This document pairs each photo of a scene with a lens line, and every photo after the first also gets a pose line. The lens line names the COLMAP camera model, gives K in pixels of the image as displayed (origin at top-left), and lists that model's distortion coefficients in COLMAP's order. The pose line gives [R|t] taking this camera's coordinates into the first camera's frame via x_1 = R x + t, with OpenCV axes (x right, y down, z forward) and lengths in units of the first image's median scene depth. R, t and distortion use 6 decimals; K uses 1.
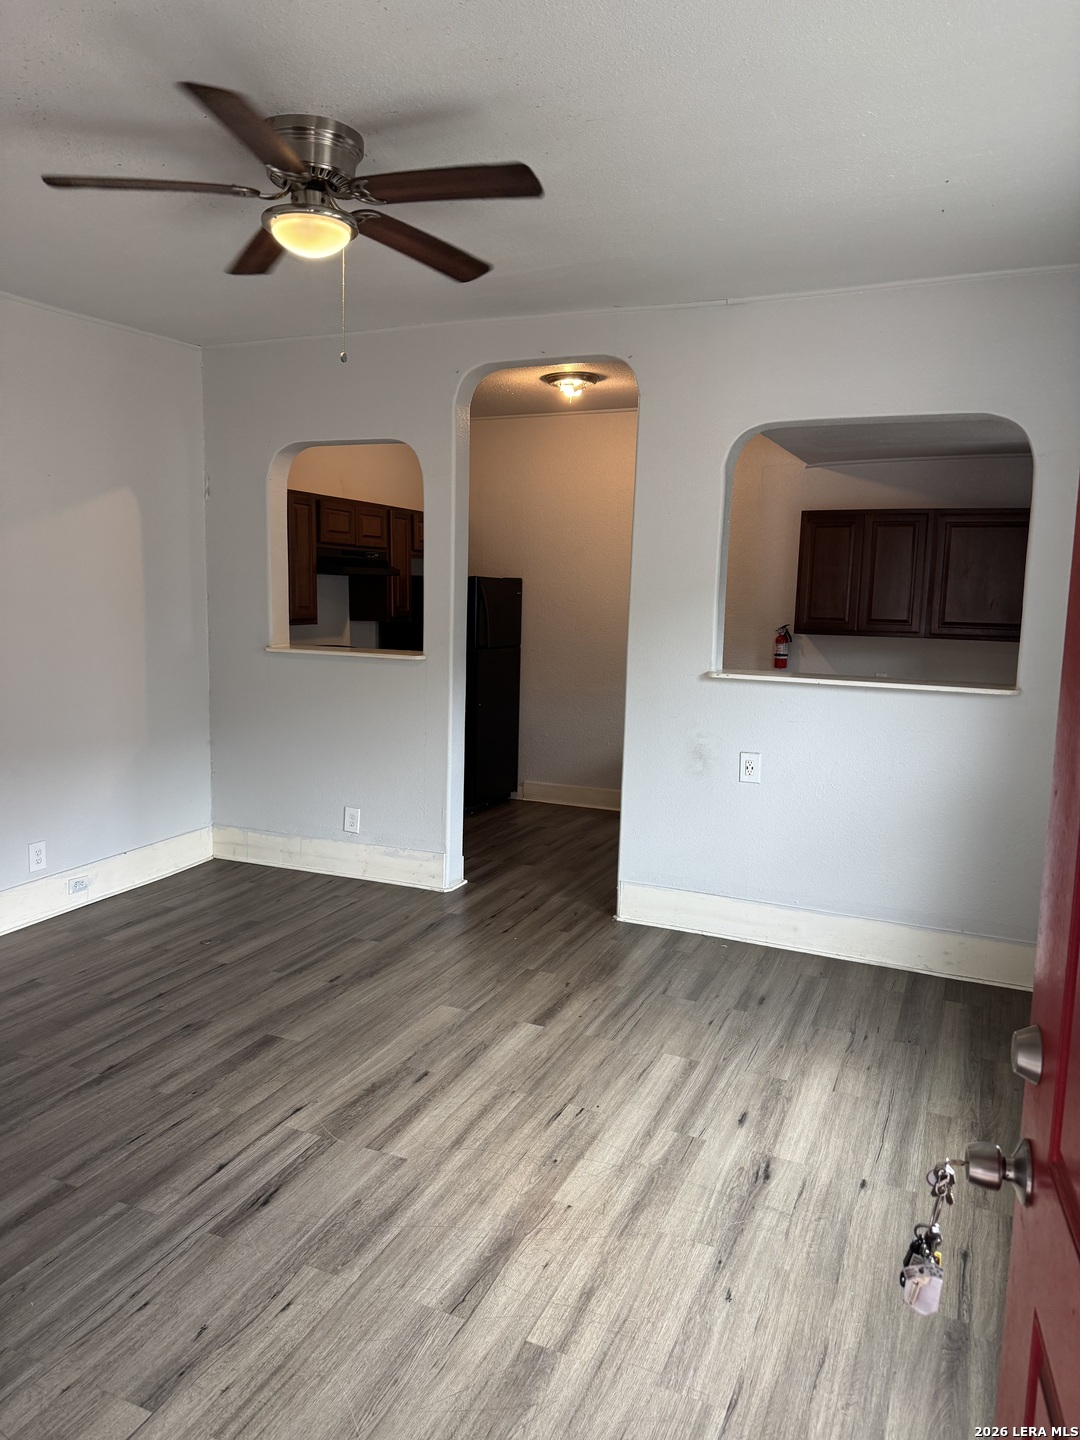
lens RADIAL K [[1001.2, 0, 545.5], [0, 1001.2, 716.1], [0, 0, 1]] dist [0.059792, -0.073093]
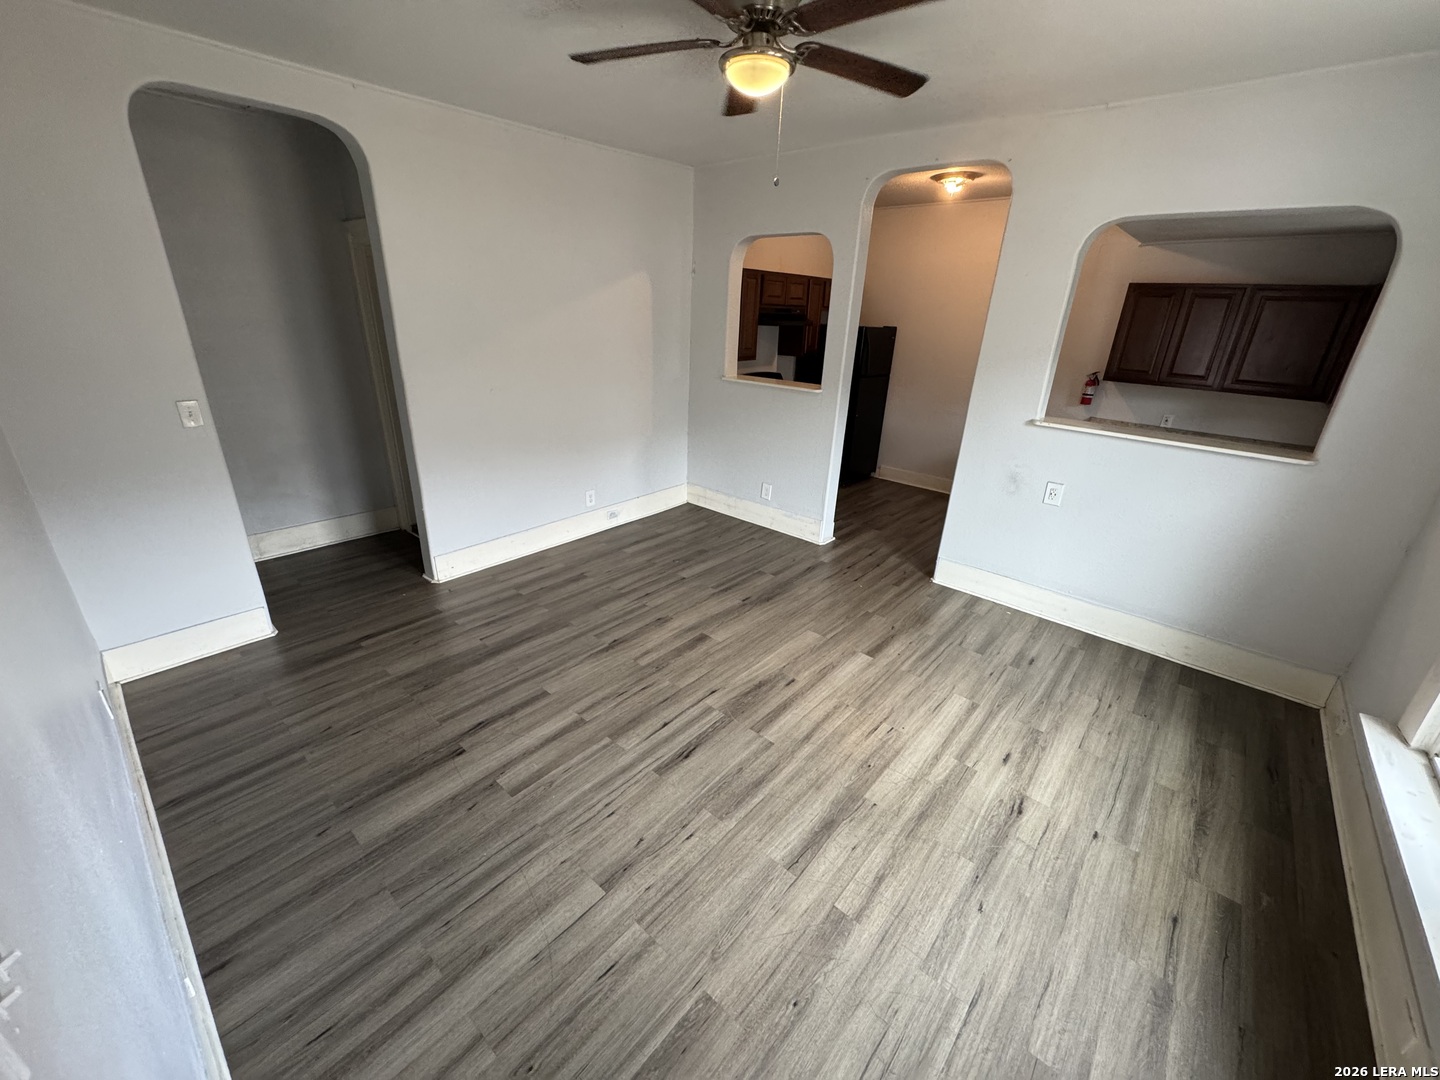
lens RADIAL K [[577.3, 0, 716.7], [0, 577.3, 535.7], [0, 0, 1]] dist [-0.007223, 0.001297]
pose [[0.953378, 0.124089, -0.275087, -0.008898], [-0.054887, 0.967646, 0.246271, -0.060642], [0.296746, -0.219690, 0.929343, 0.125972]]
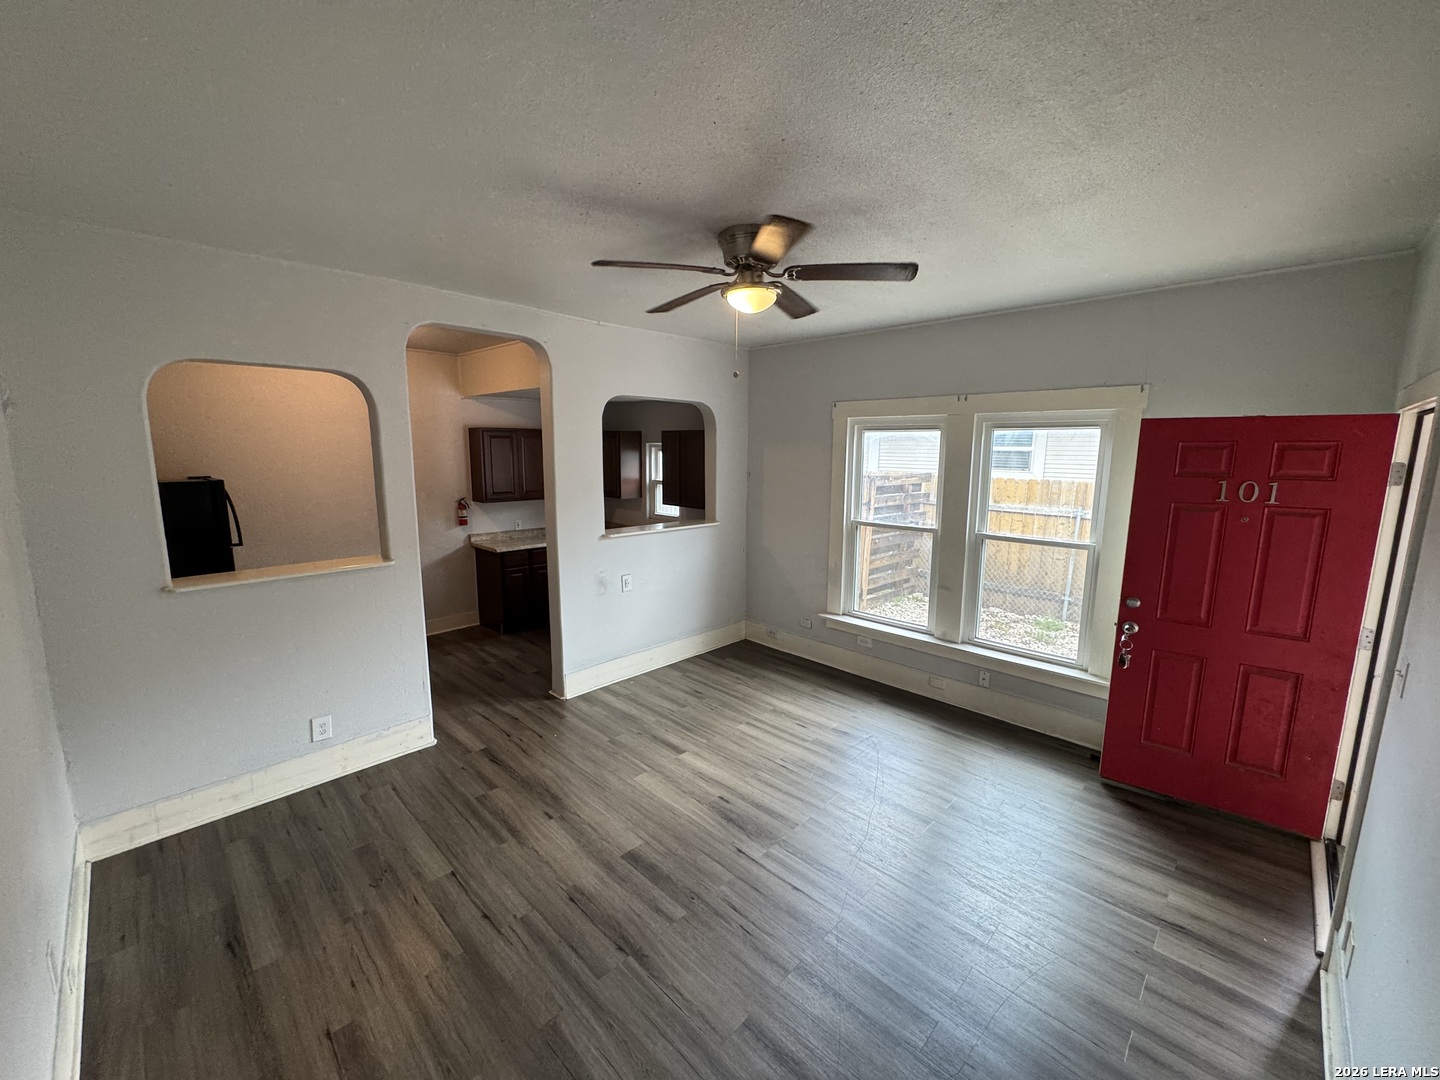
lens RADIAL K [[577.3, 0, 714.9], [0, 577.3, 538.4], [0, 0, 1]] dist [-0.007223, 0.001297]
pose [[0.354126, -0.165218, 0.920488, -0.685439], [0.123575, 0.983907, 0.129060, -0.143053], [-0.926997, 0.068046, 0.368844, 0.459814]]
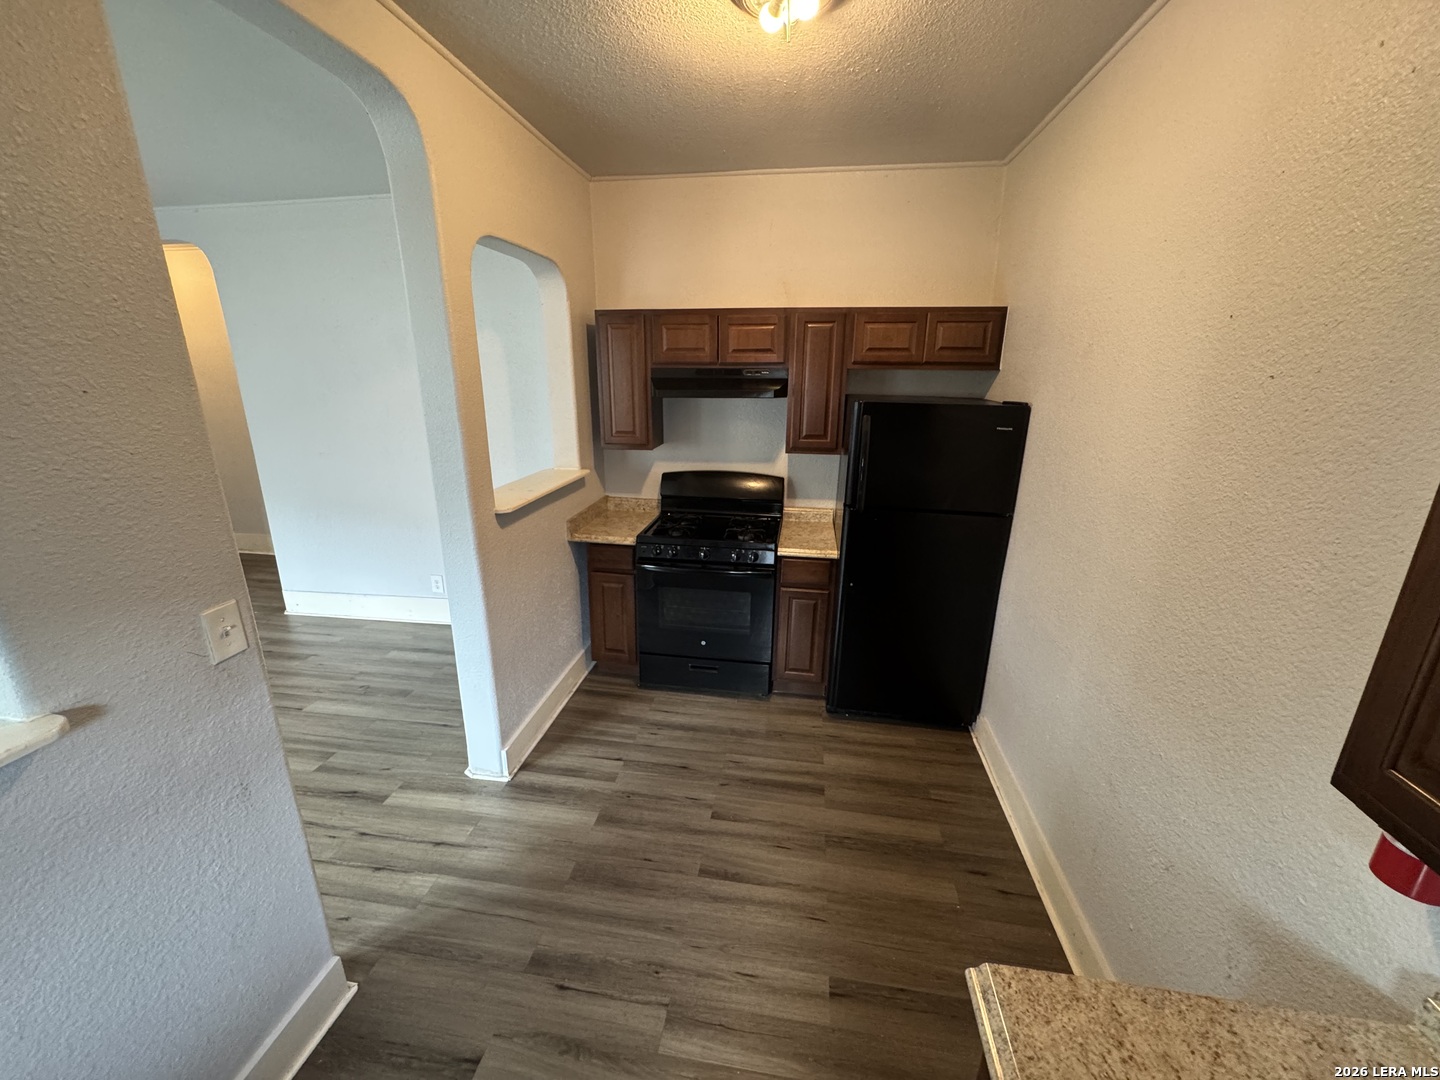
lens RADIAL K [[577.3, 0, 715.6], [0, 577.3, 535.1], [0, 0, 1]] dist [-0.007223, 0.001297]
pose [[0.262025, 0.255678, -0.930576, 0.437179], [-0.119643, 0.965434, 0.231567, -0.200188], [0.957616, 0.050660, 0.283558, 1.220116]]
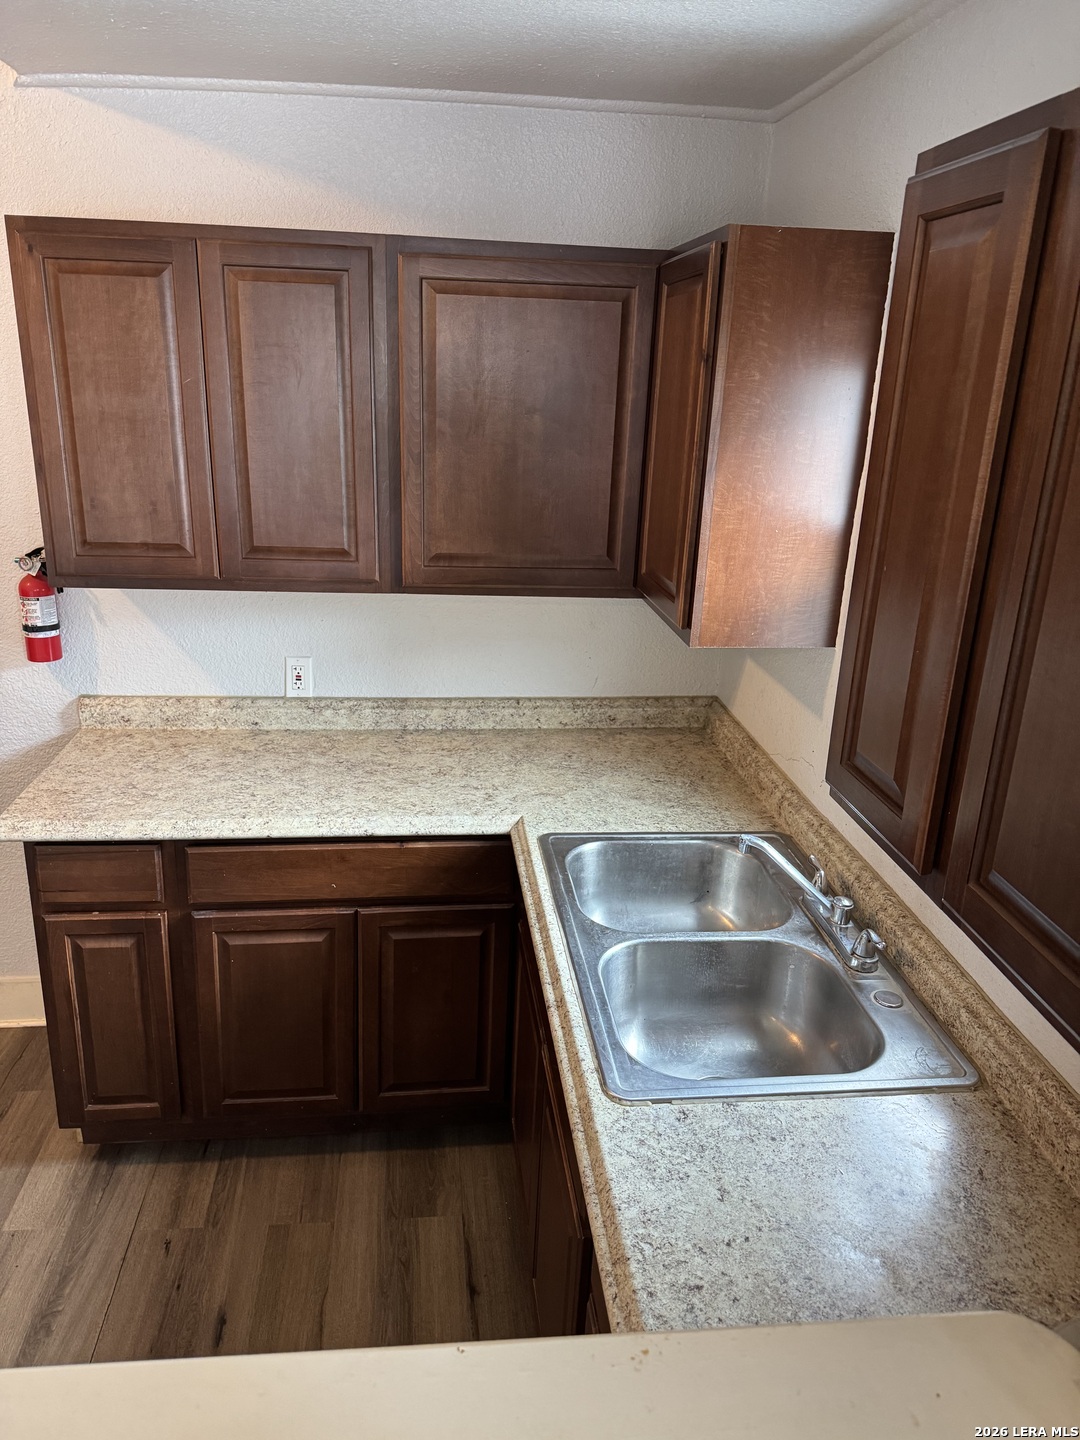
lens RADIAL K [[1001.2, 0, 539.0], [0, 1001.2, 714.3], [0, 0, 1]] dist [0.059792, -0.073093]
pose [[0.862883, -0.157733, 0.480159, 0.311395], [0.053666, 0.973276, 0.223281, -0.156192], [-0.502546, -0.166897, 0.848288, 0.855860]]
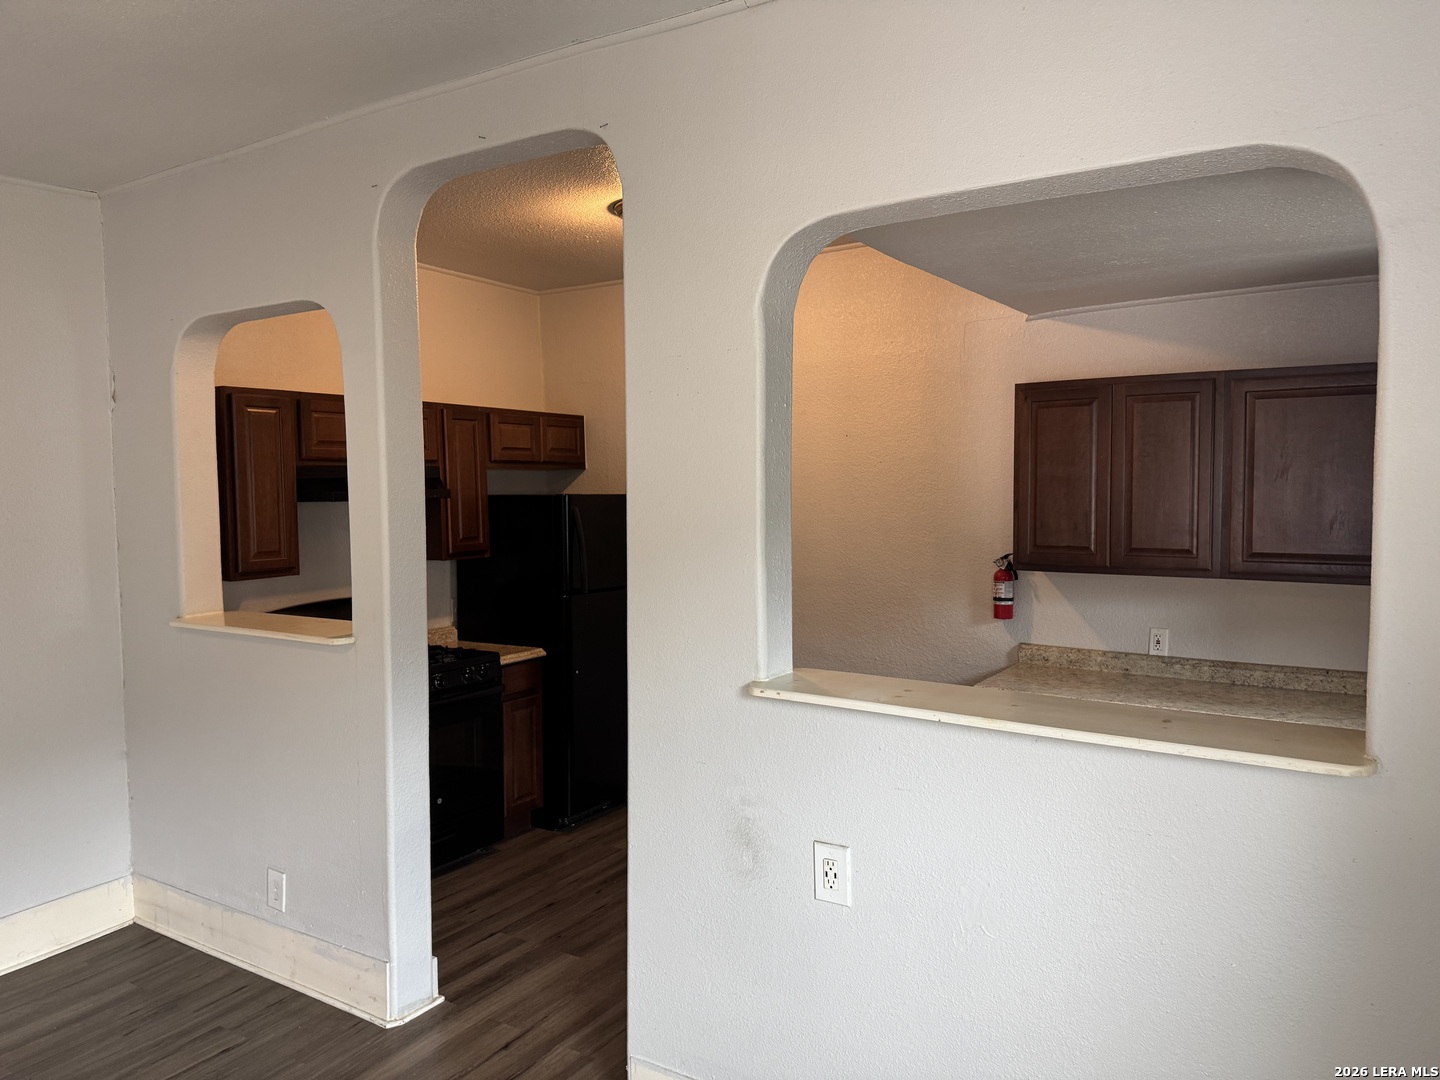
lens RADIAL K [[1001.2, 0, 729.6], [0, 1001.2, 532.5], [0, 0, 1]] dist [0.059792, -0.073093]
pose [[0.988656, -0.025515, -0.148016, 0.232176], [0.014027, 0.996843, -0.078144, -0.082886], [0.149543, 0.075182, 0.985893, 0.467864]]
